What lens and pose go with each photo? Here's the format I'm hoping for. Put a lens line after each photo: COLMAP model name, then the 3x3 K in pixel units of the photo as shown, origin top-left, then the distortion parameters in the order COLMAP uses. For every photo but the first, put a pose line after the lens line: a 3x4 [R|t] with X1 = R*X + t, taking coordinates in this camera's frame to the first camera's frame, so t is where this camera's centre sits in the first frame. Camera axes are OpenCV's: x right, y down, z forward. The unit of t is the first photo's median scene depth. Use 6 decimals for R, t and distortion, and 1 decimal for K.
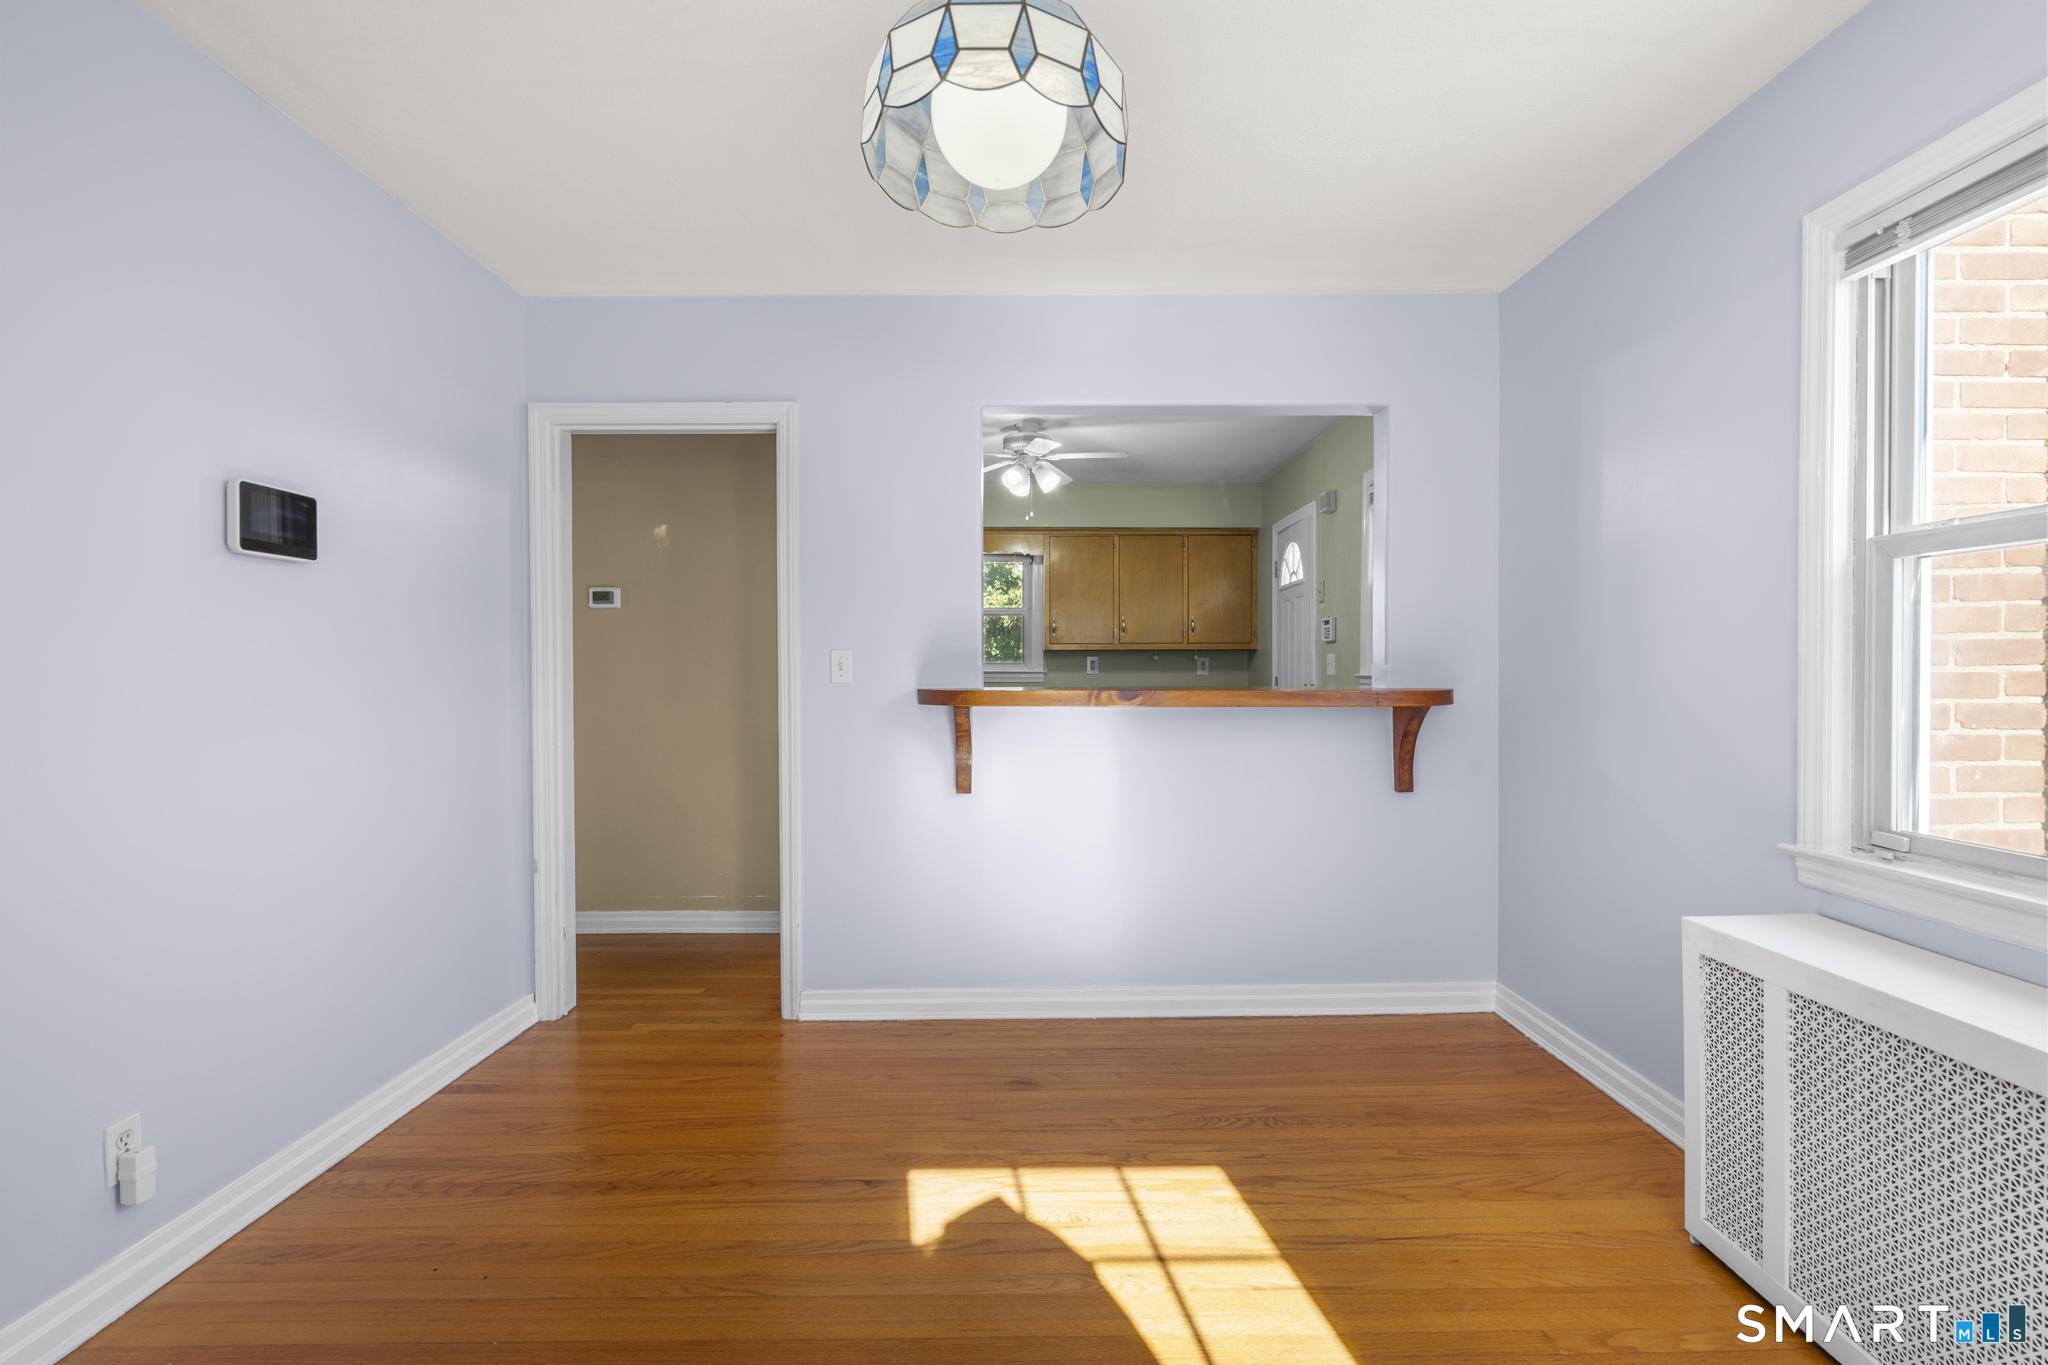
lens RADIAL K [[920.4, 0, 1023.5], [0, 920.4, 678.3], [0, 0, 1]] dist [-0.007755, 0.003650]
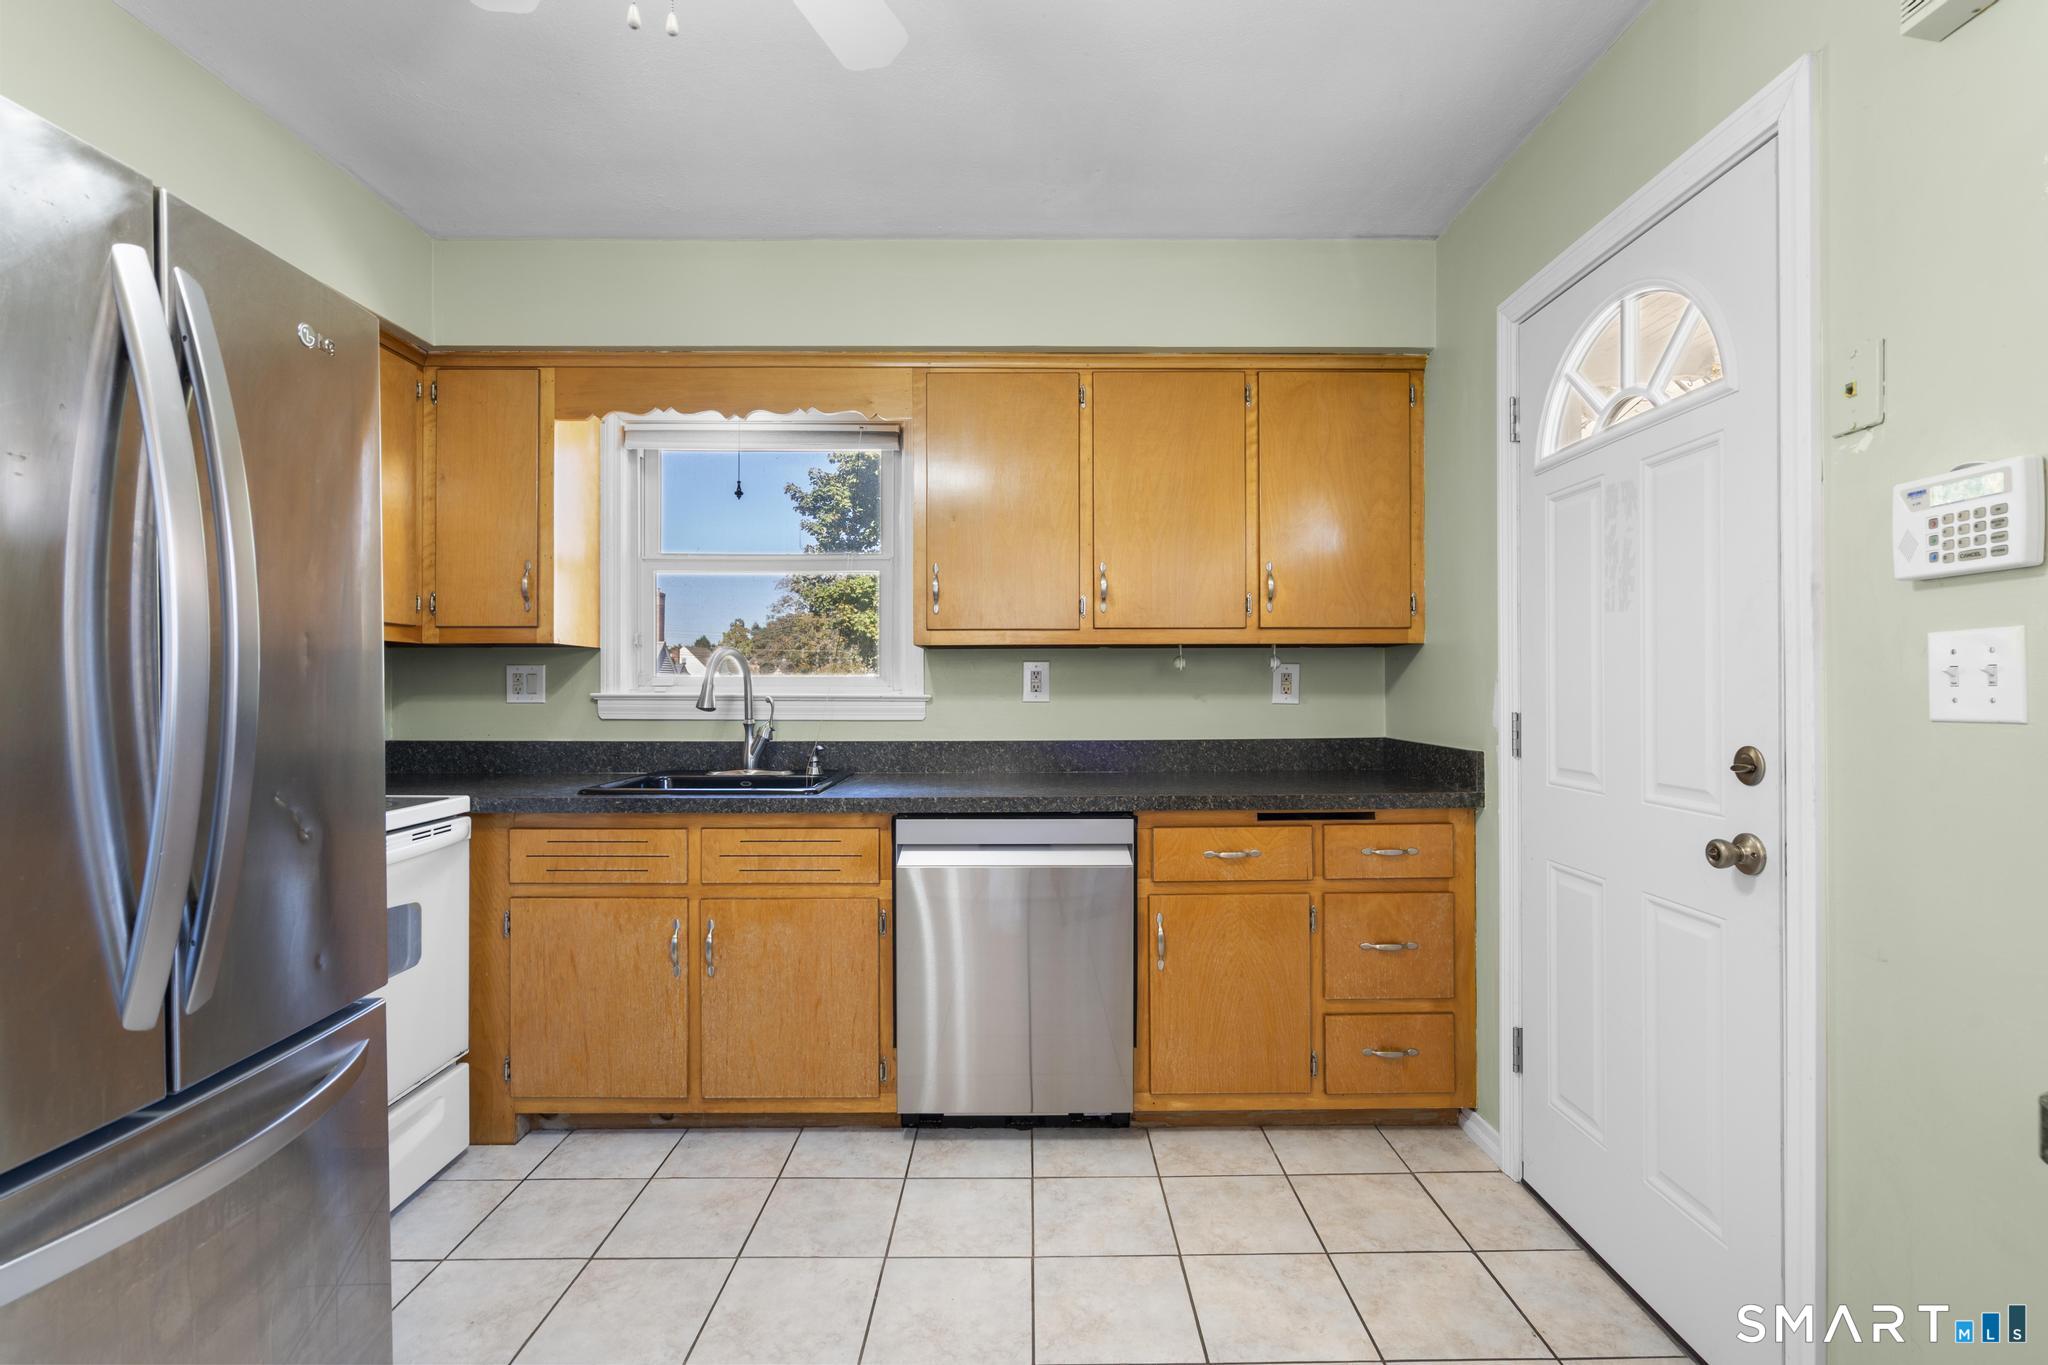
lens RADIAL K [[920.4, 0, 1028.2], [0, 920.4, 684.9], [0, 0, 1]] dist [-0.007755, 0.003650]
pose [[0.999985, -0.000892, 0.005452, 0.071080], [0.000950, 0.999943, -0.010611, -0.007999], [-0.005442, 0.010616, 0.999929, 0.576011]]
